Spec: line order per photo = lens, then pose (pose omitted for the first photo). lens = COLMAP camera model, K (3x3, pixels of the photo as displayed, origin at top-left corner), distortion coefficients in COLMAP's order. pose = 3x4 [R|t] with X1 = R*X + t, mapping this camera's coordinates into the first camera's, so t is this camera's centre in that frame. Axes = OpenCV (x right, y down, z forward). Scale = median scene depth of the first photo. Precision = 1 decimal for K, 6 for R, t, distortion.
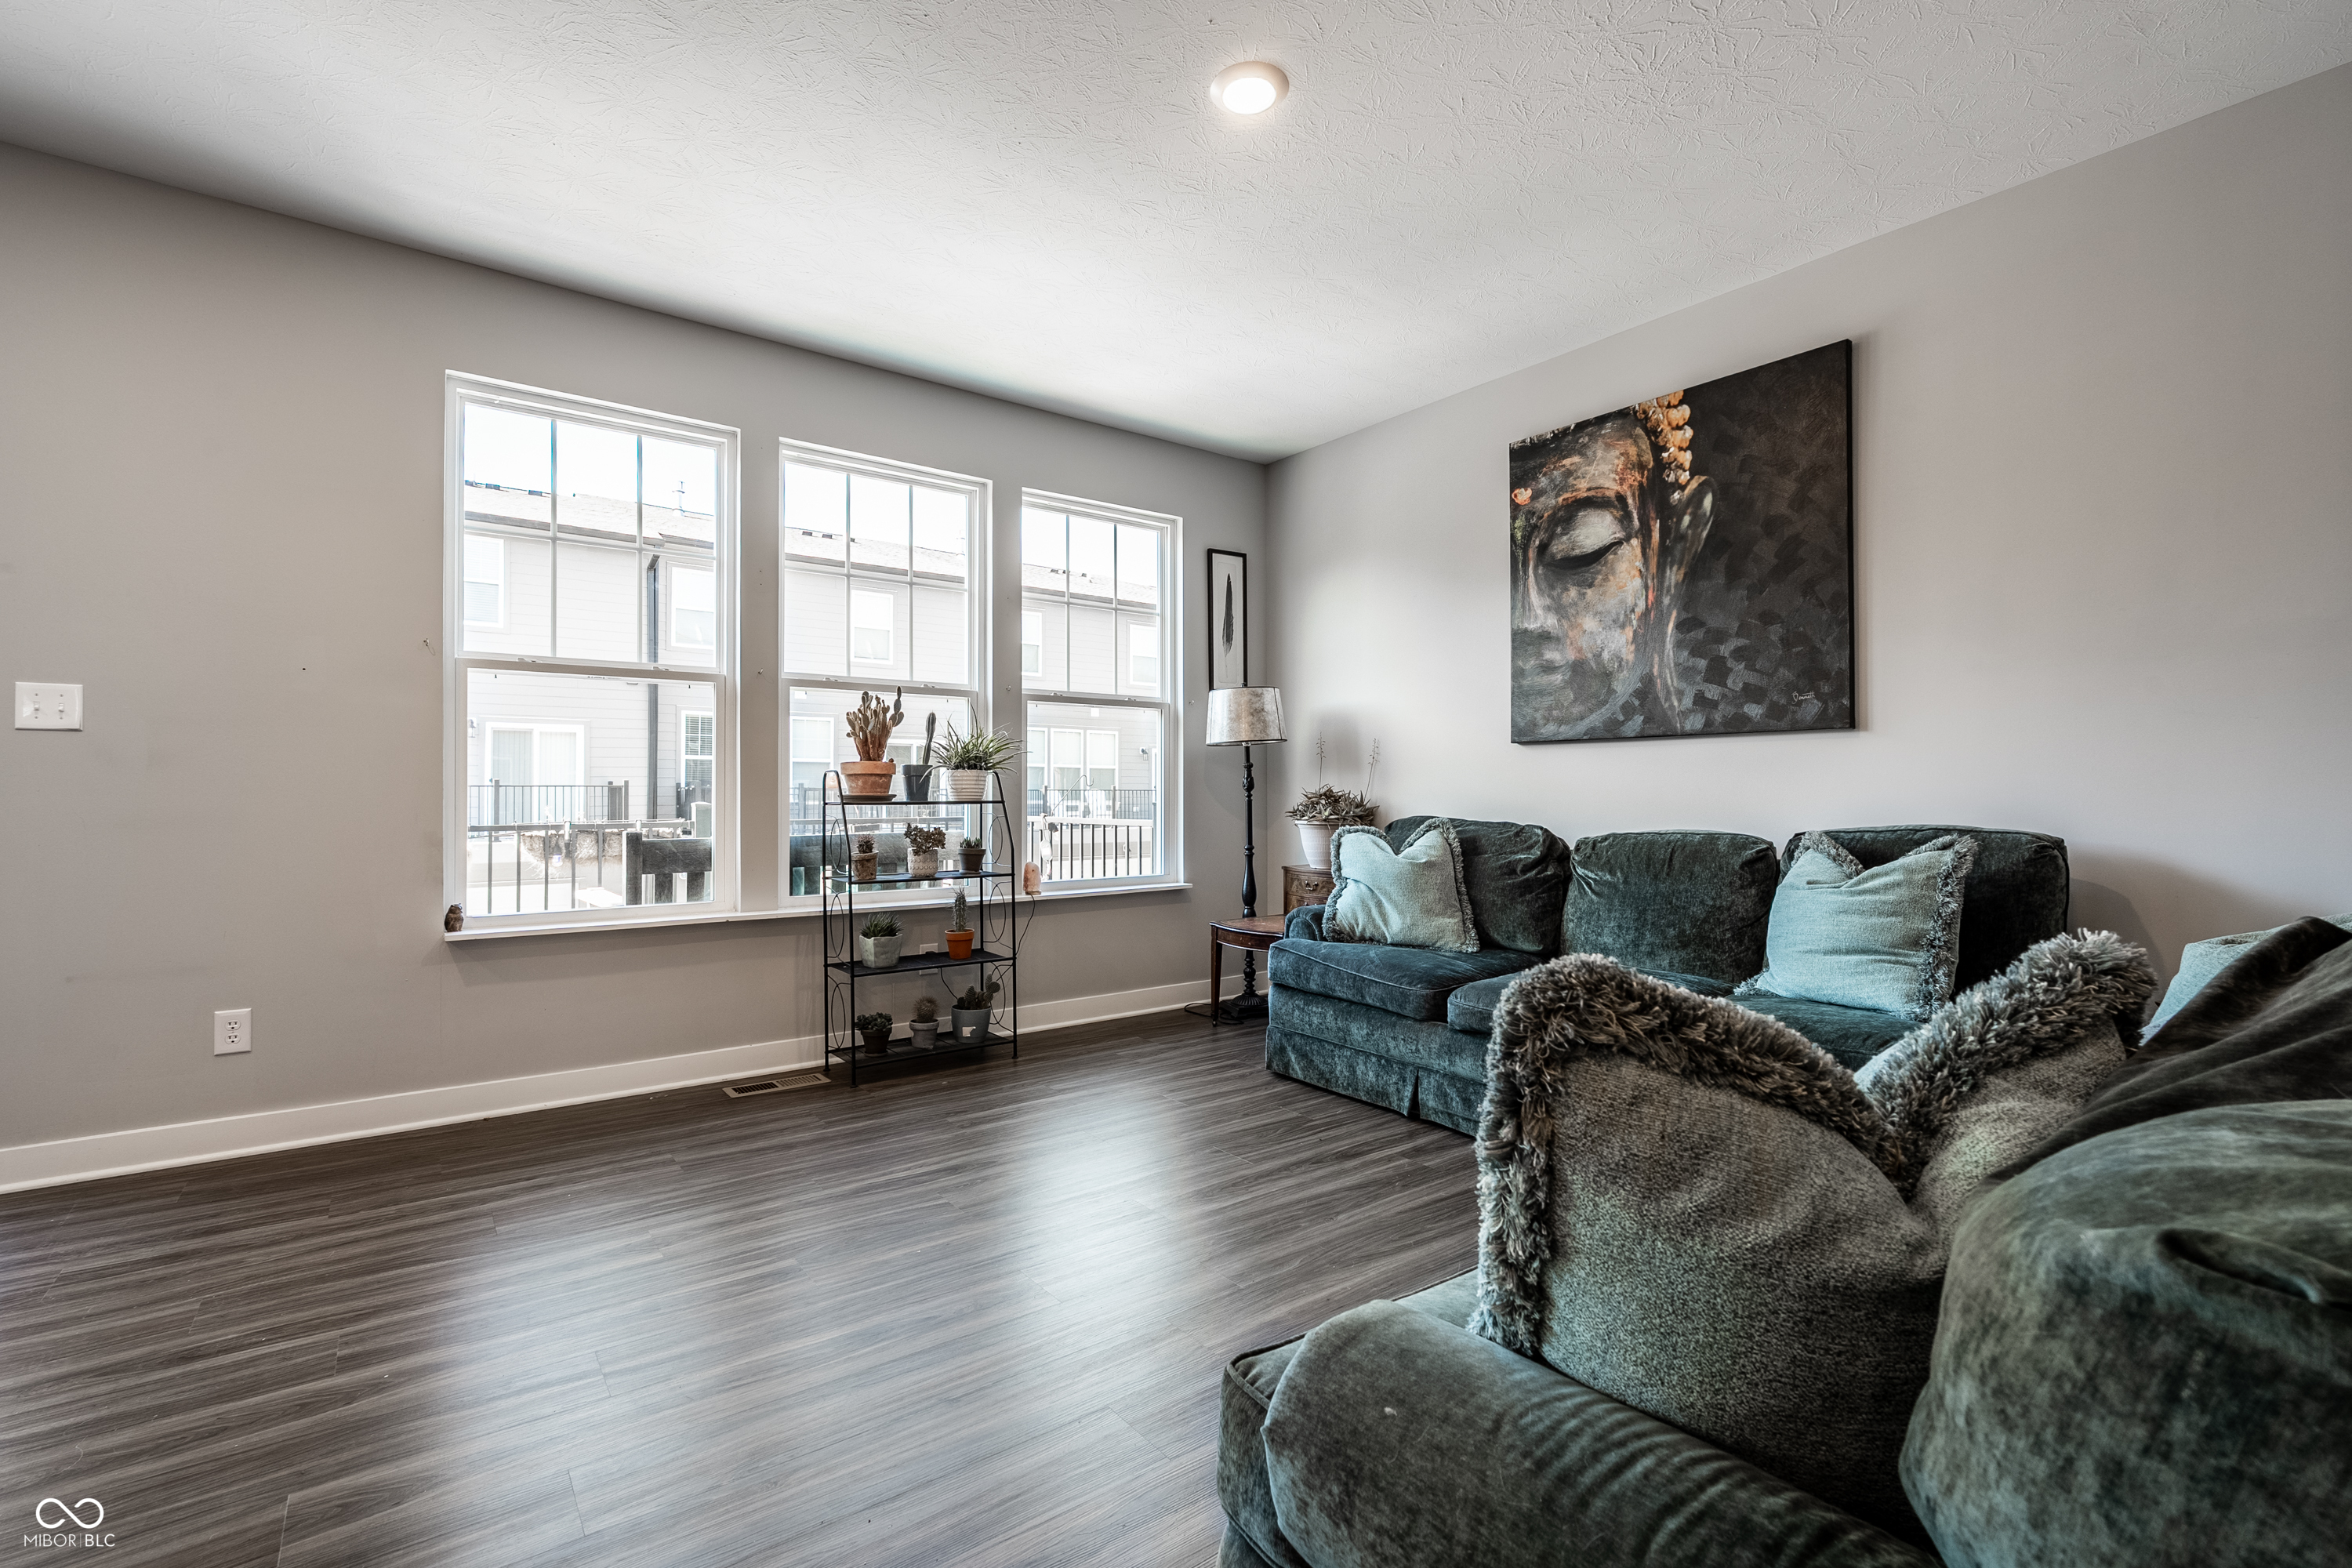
lens RADIAL K [[1036.3, 0, 1166.2], [0, 1036.3, 778.0], [0, 0, 1]] dist [0.001918, -0.004636]
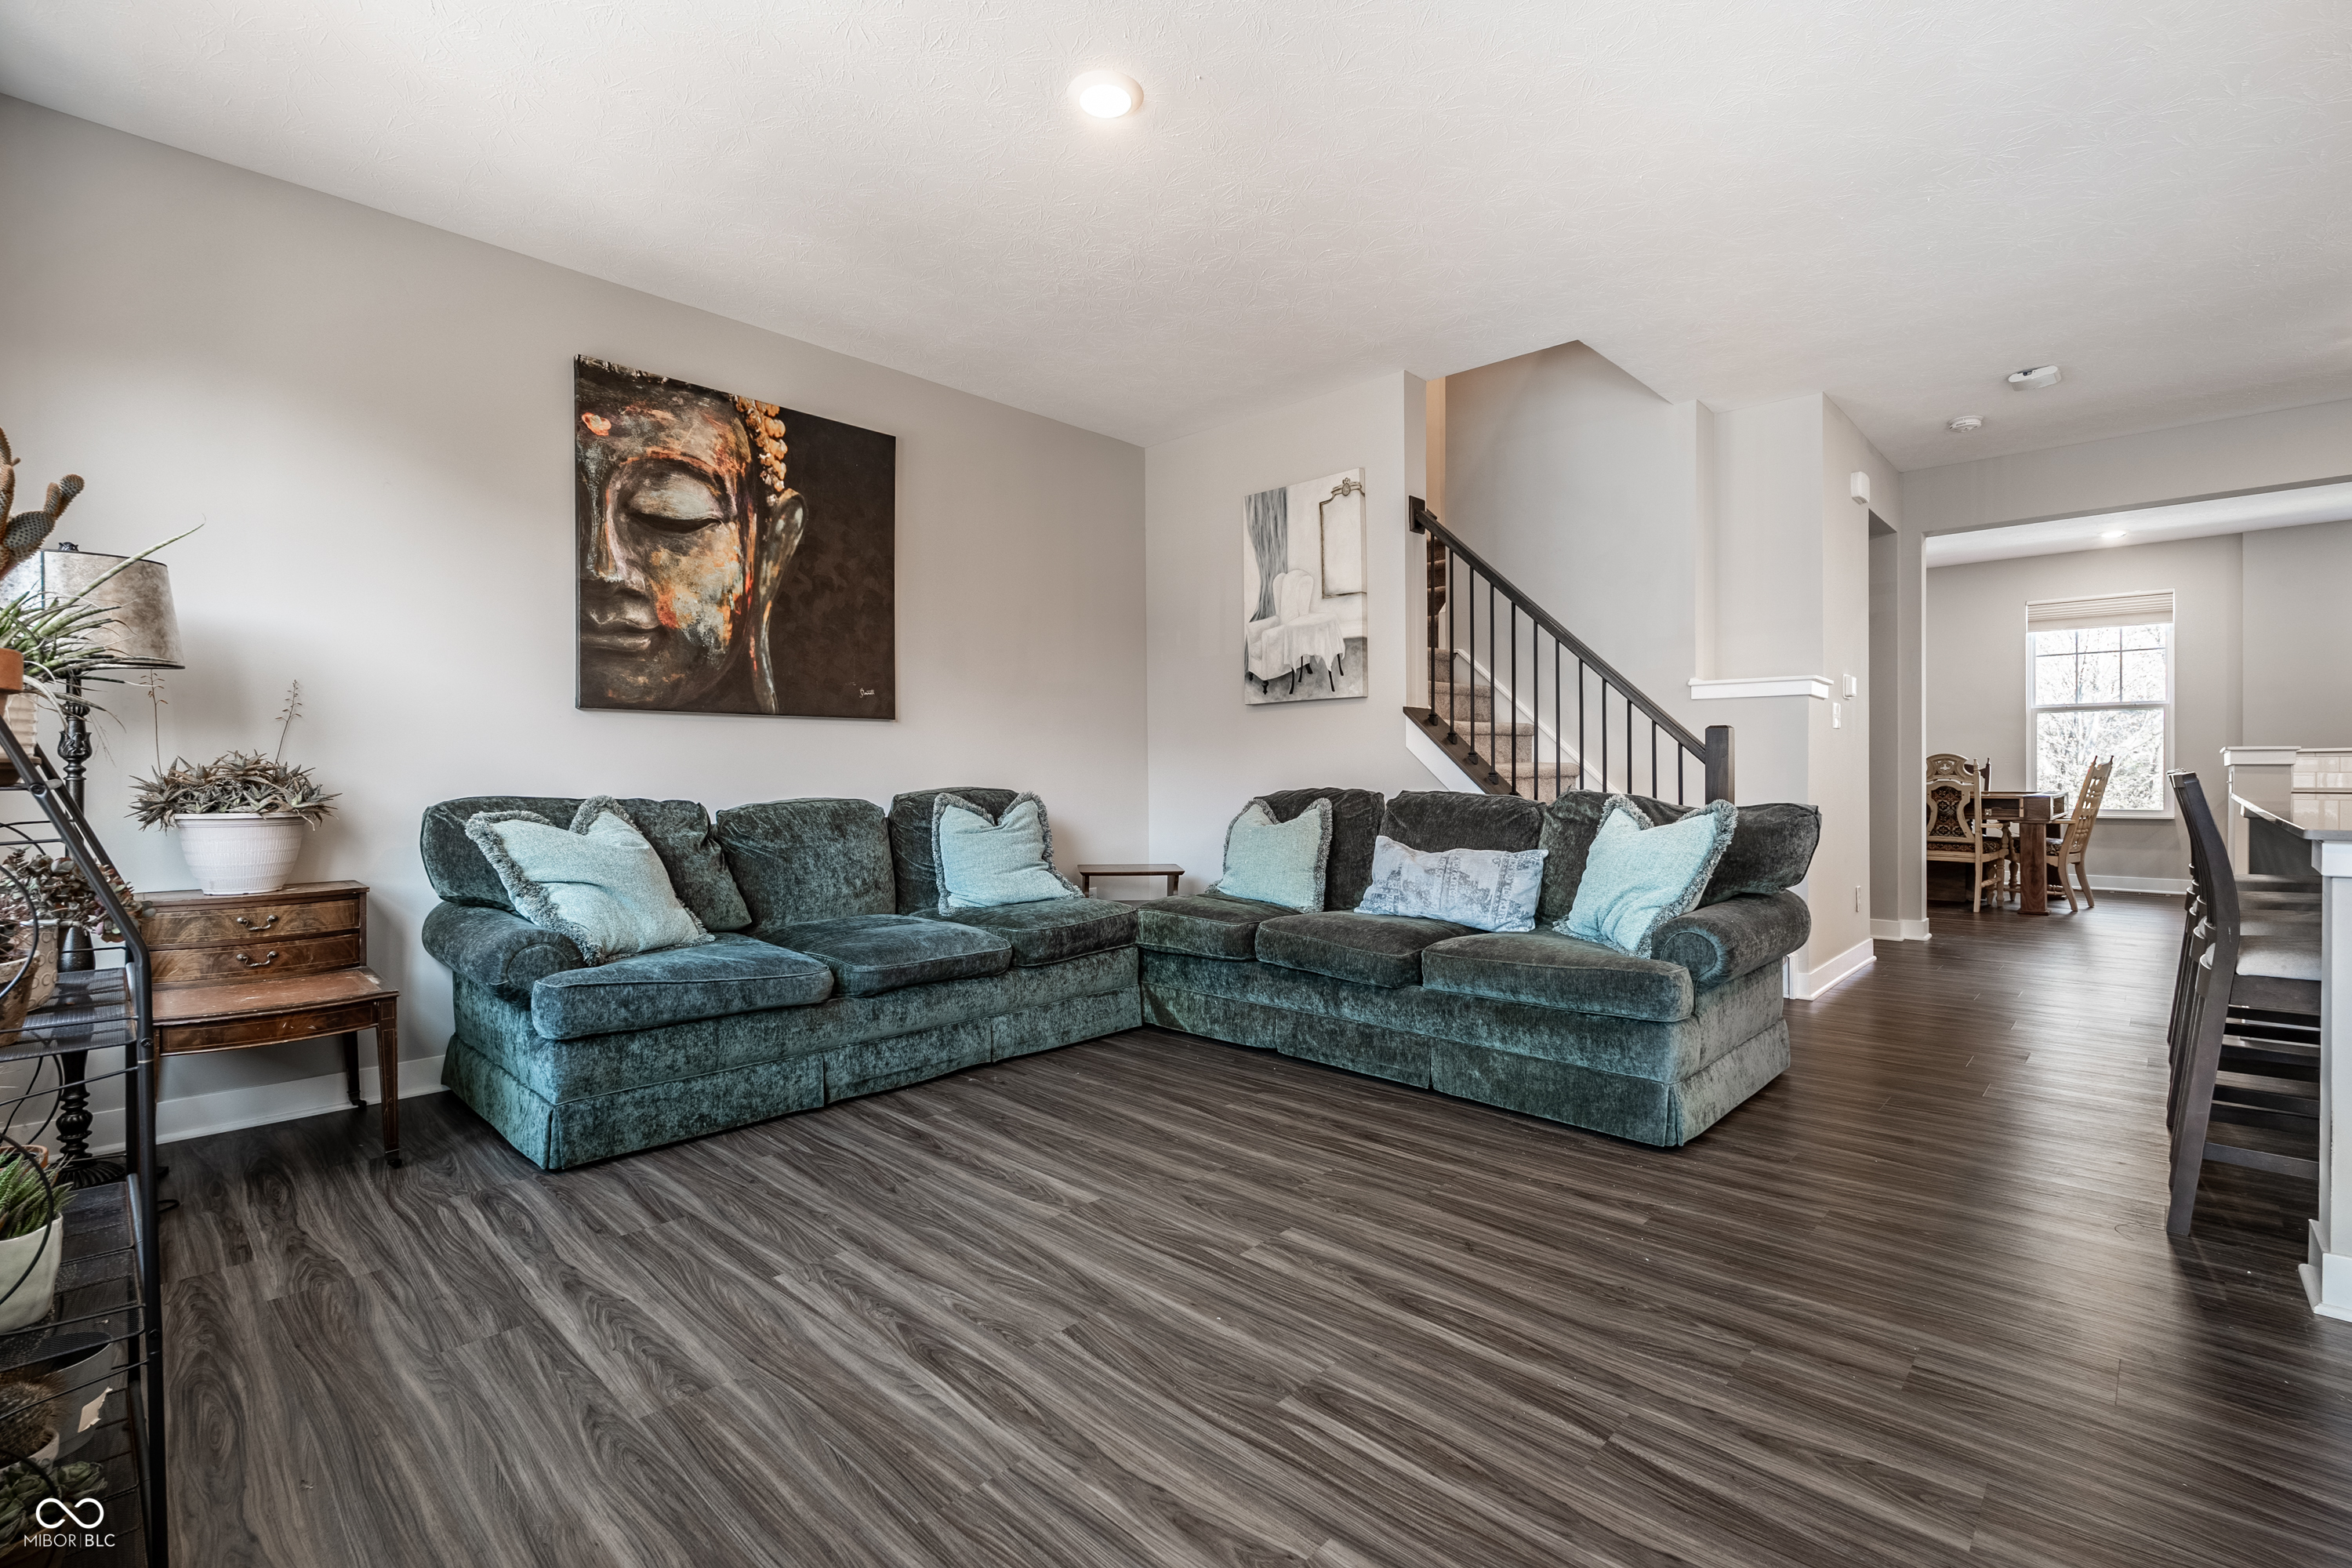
lens RADIAL K [[1036.3, 0, 1166.2], [0, 1036.3, 778.0], [0, 0, 1]] dist [0.001918, -0.004636]
pose [[-0.164718, -0.005790, 0.986324, -0.651905], [-0.010201, 0.999939, 0.004166, 0.017054], [-0.986288, -0.009375, -0.164767, 0.740596]]
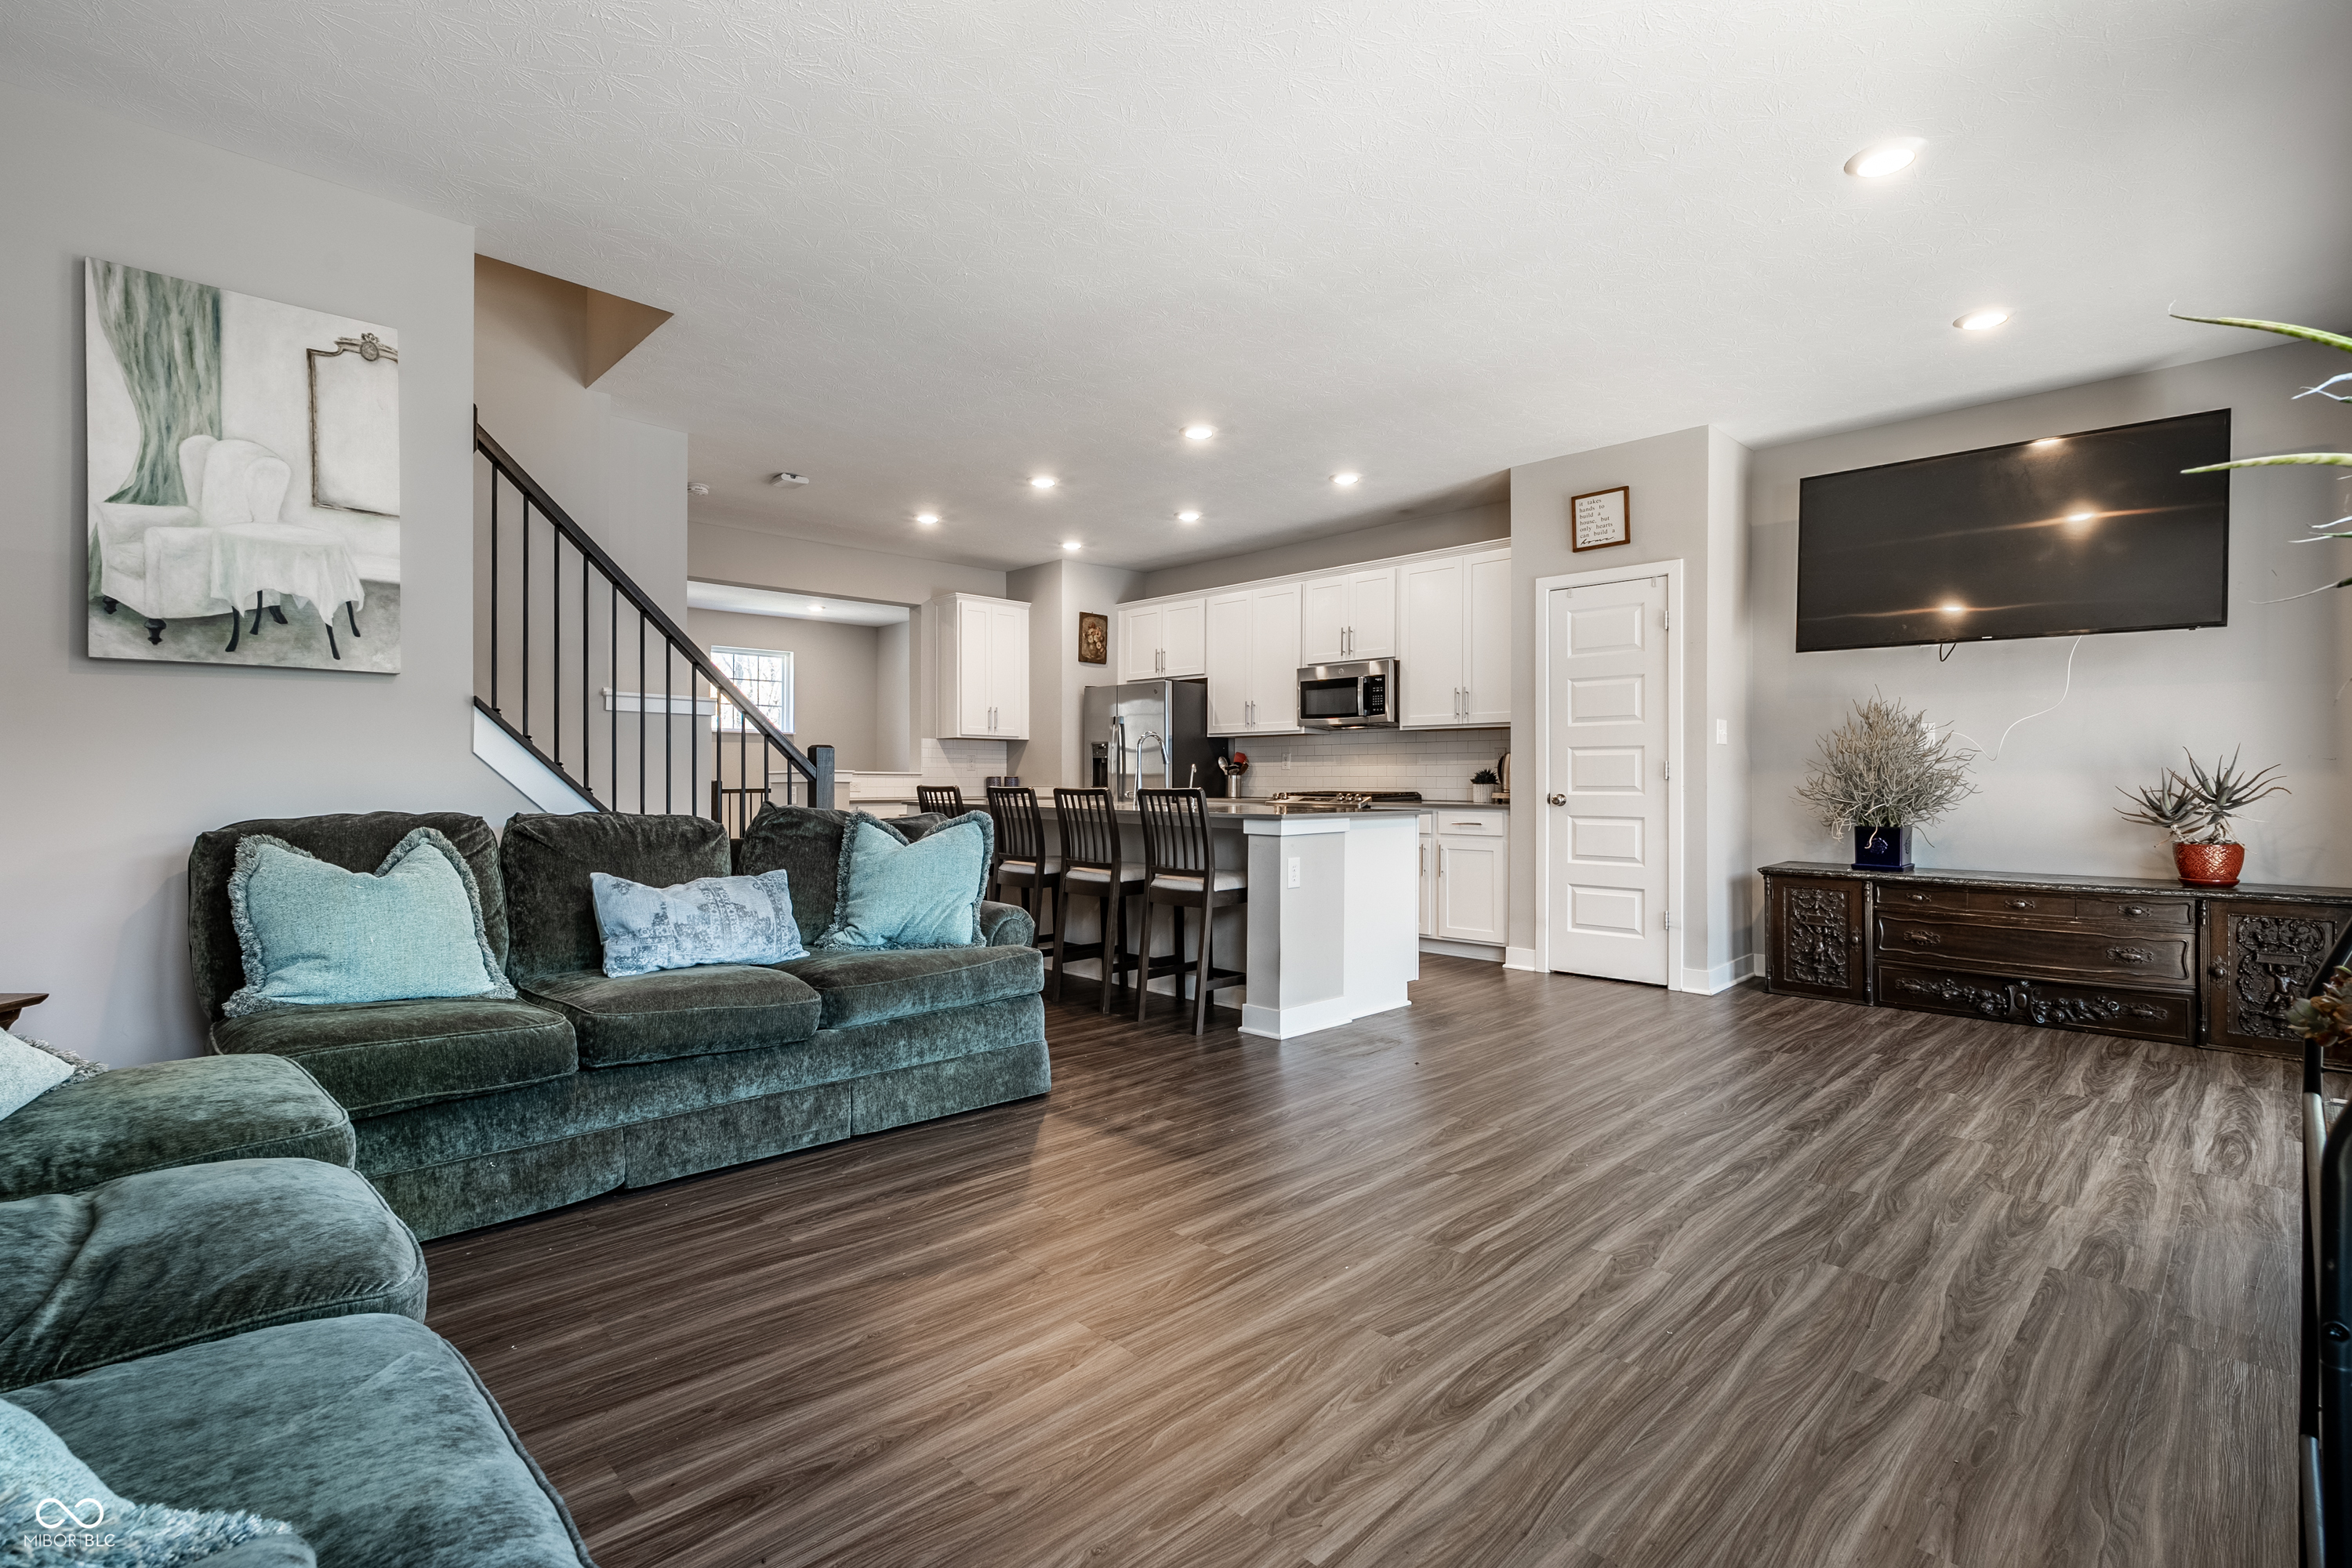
lens RADIAL K [[1089.4, 0, 1151.2], [0, 1089.4, 789.7], [0, 0, 1]] dist [-0.009683, 0.000331]
pose [[-0.991874, -0.001716, -0.127212, 0.037566], [-0.000544, 0.999957, -0.009247, 0.021906], [0.127222, -0.009103, -0.991832, 1.226437]]
